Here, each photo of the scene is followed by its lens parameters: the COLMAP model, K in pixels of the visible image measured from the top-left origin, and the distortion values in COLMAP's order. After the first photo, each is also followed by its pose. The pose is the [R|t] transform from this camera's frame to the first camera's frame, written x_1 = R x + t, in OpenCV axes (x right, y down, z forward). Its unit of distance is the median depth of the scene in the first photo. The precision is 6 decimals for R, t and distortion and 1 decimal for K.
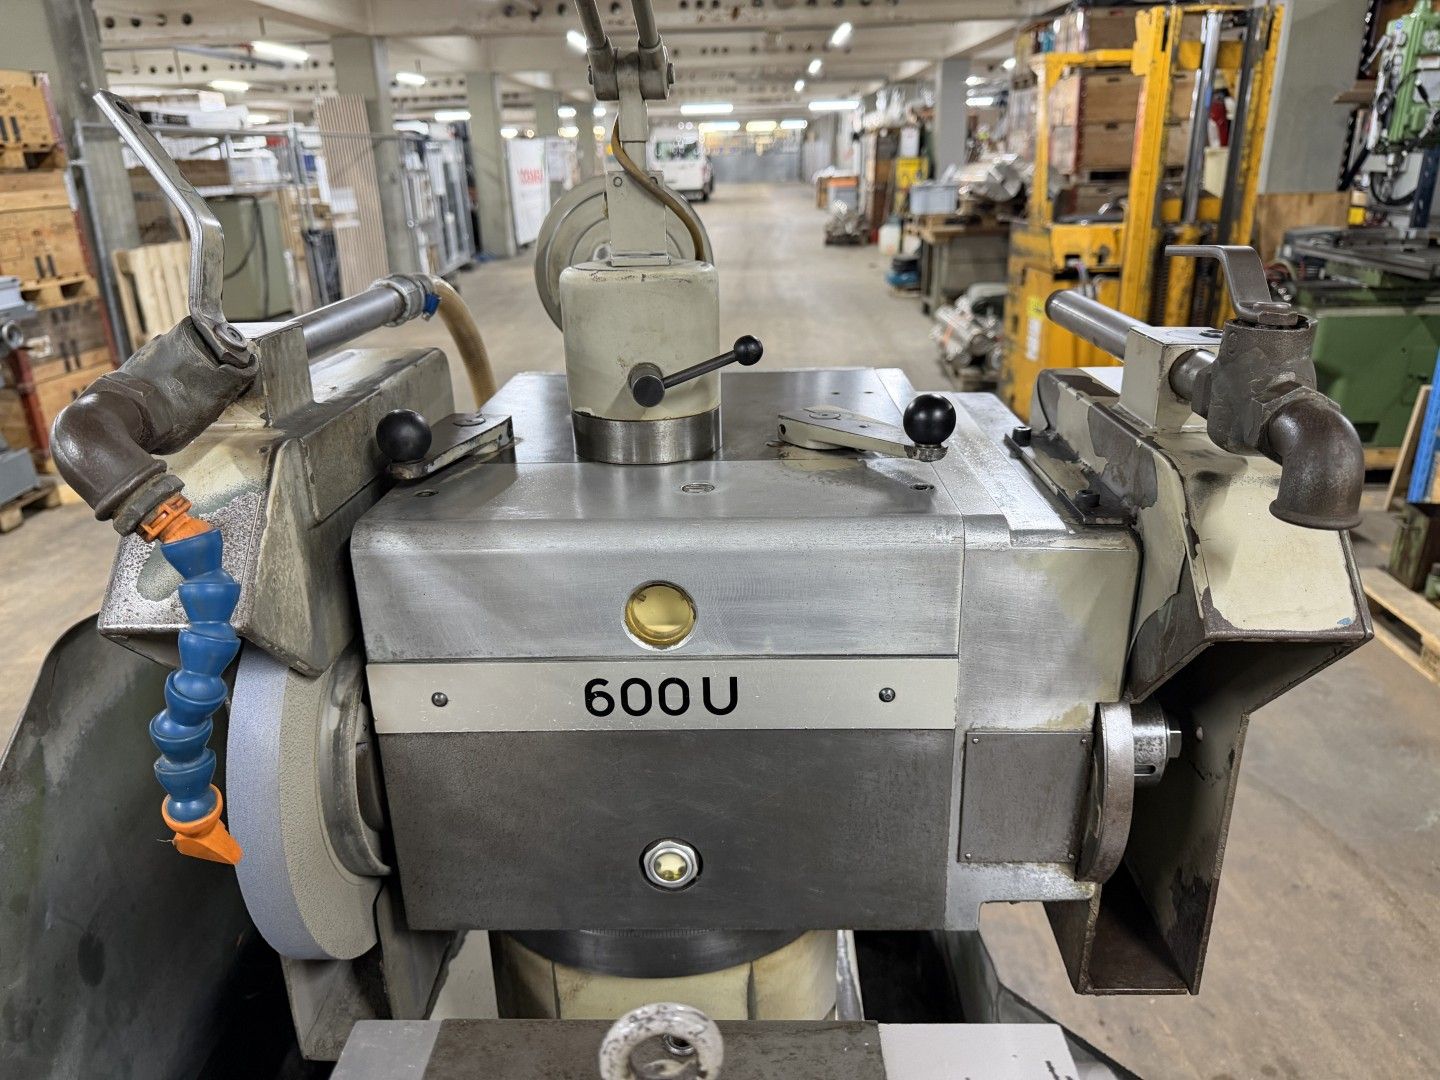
lens RADIAL K [[1039.0, 0, 720.9], [0, 1039.0, 536.9], [0, 0, 1]] dist [-0.011802, 0.001437]
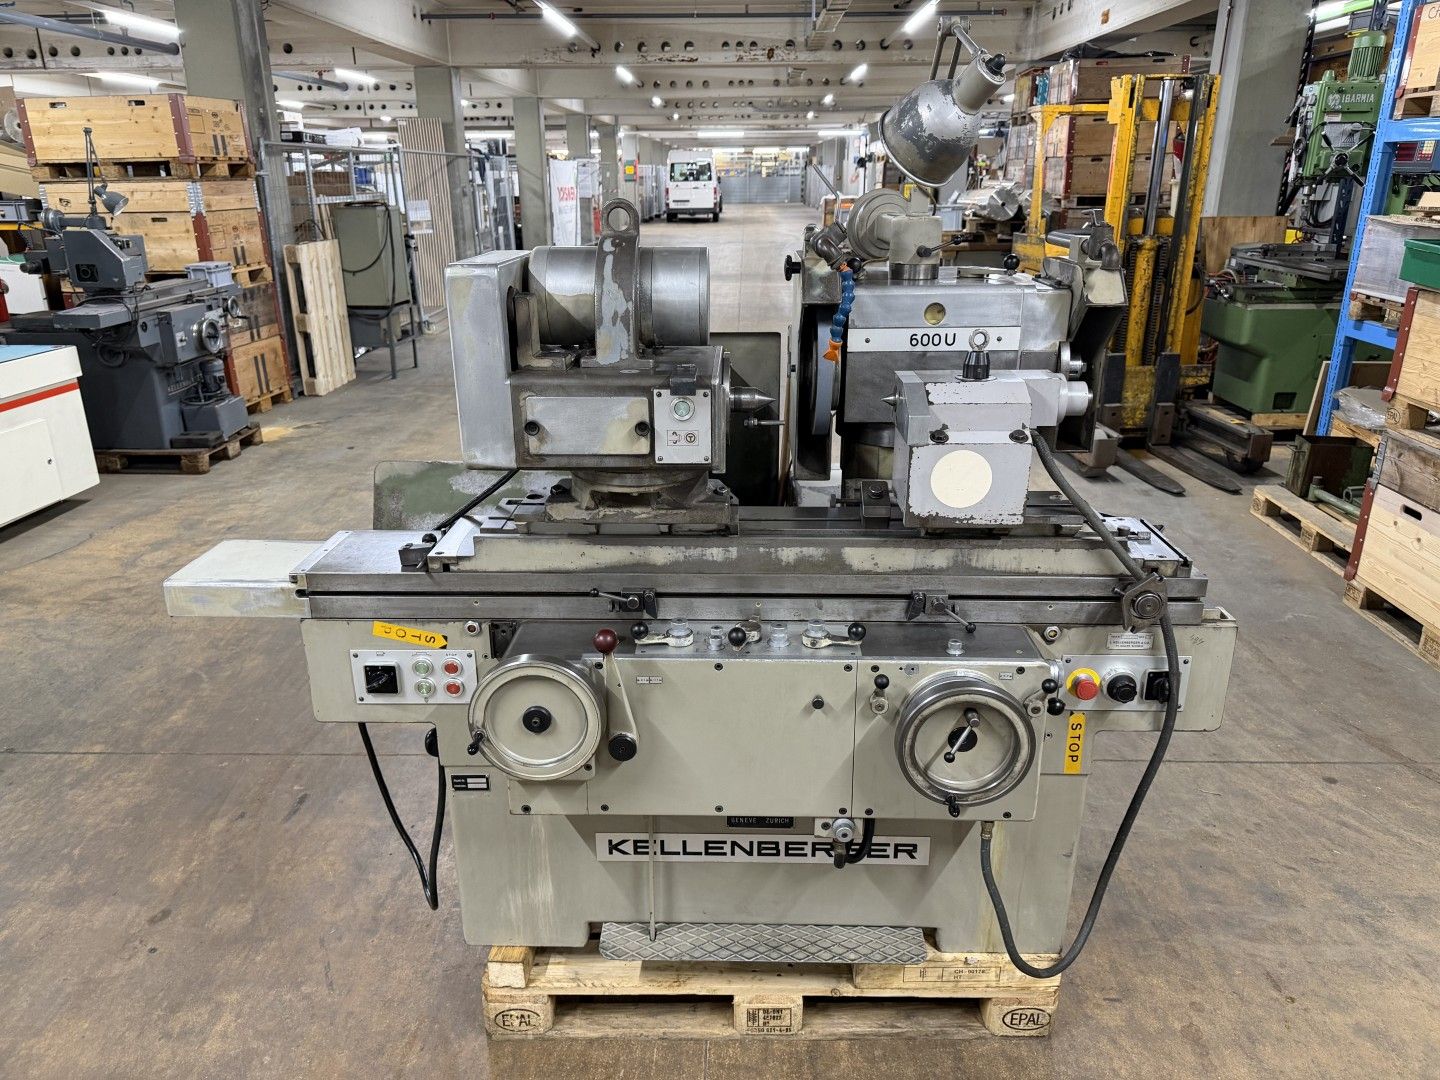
lens RADIAL K [[1039.0, 0, 715.7], [0, 1039.0, 543.0], [0, 0, 1]] dist [-0.011802, 0.001437]
pose [[0.999840, 0.016866, 0.005906, -0.072870], [-0.016788, 0.999774, -0.013048, 0.082334], [-0.006125, 0.012947, 0.999897, -0.223435]]
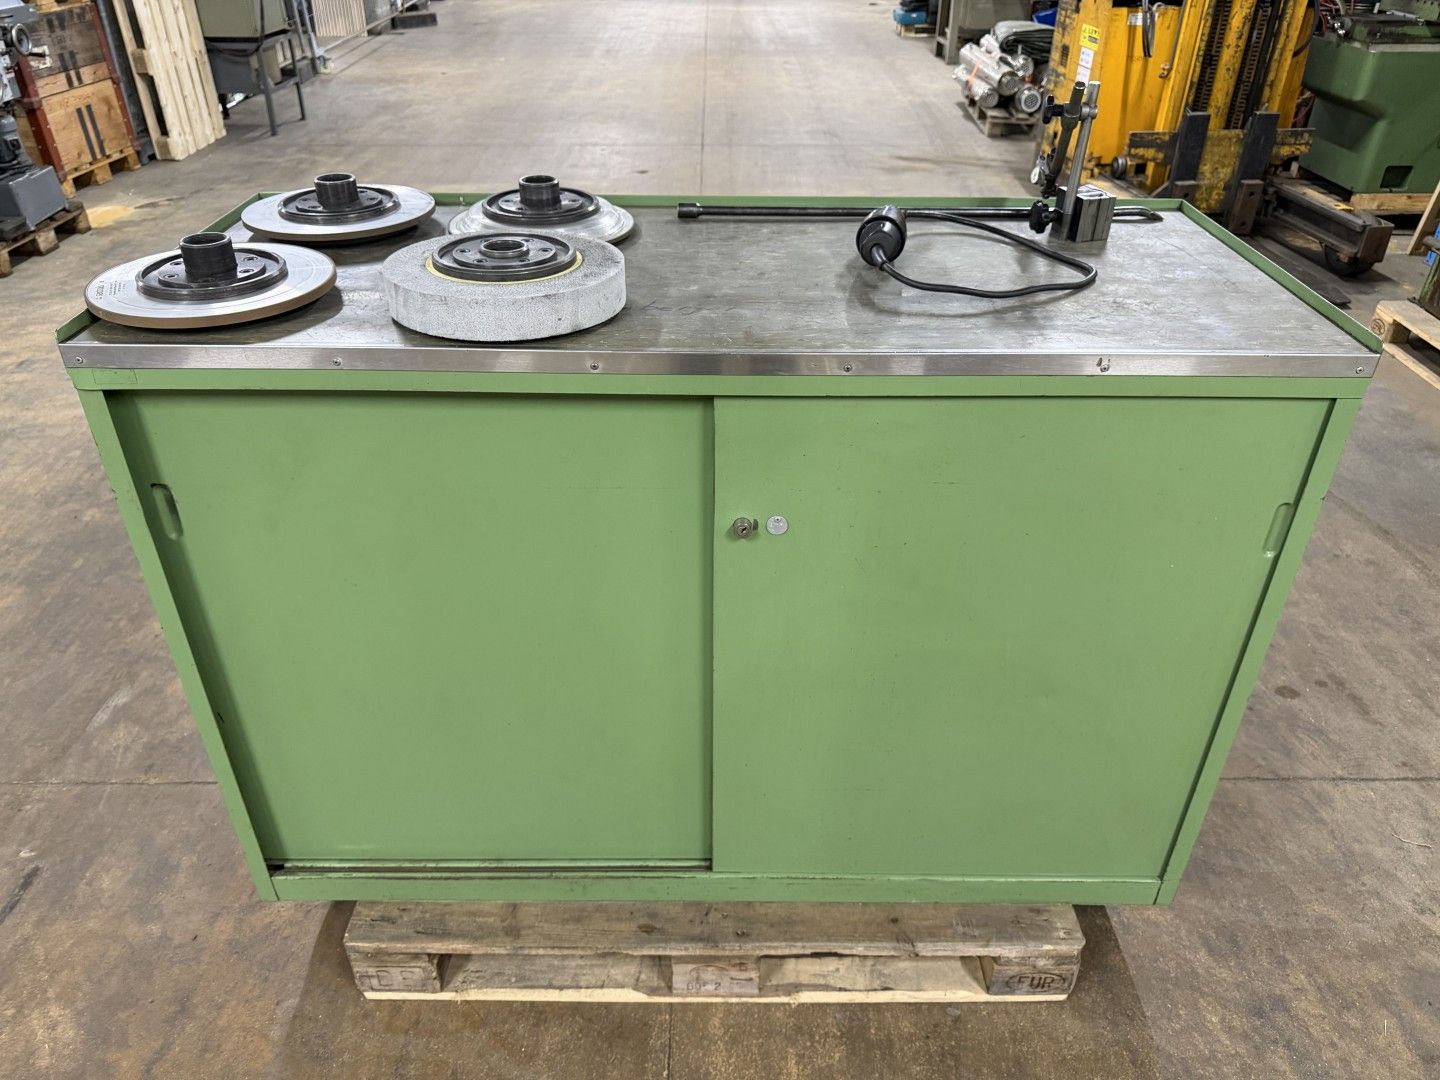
lens RADIAL K [[1039.0, 0, 715.7], [0, 1039.0, 541.2], [0, 0, 1]] dist [-0.011802, 0.001437]
pose [[0.999154, 0.006463, 0.040617, -0.068872], [-0.015006, 0.976781, 0.213713, 0.033259], [-0.038292, -0.214142, 0.976052, -0.035030]]
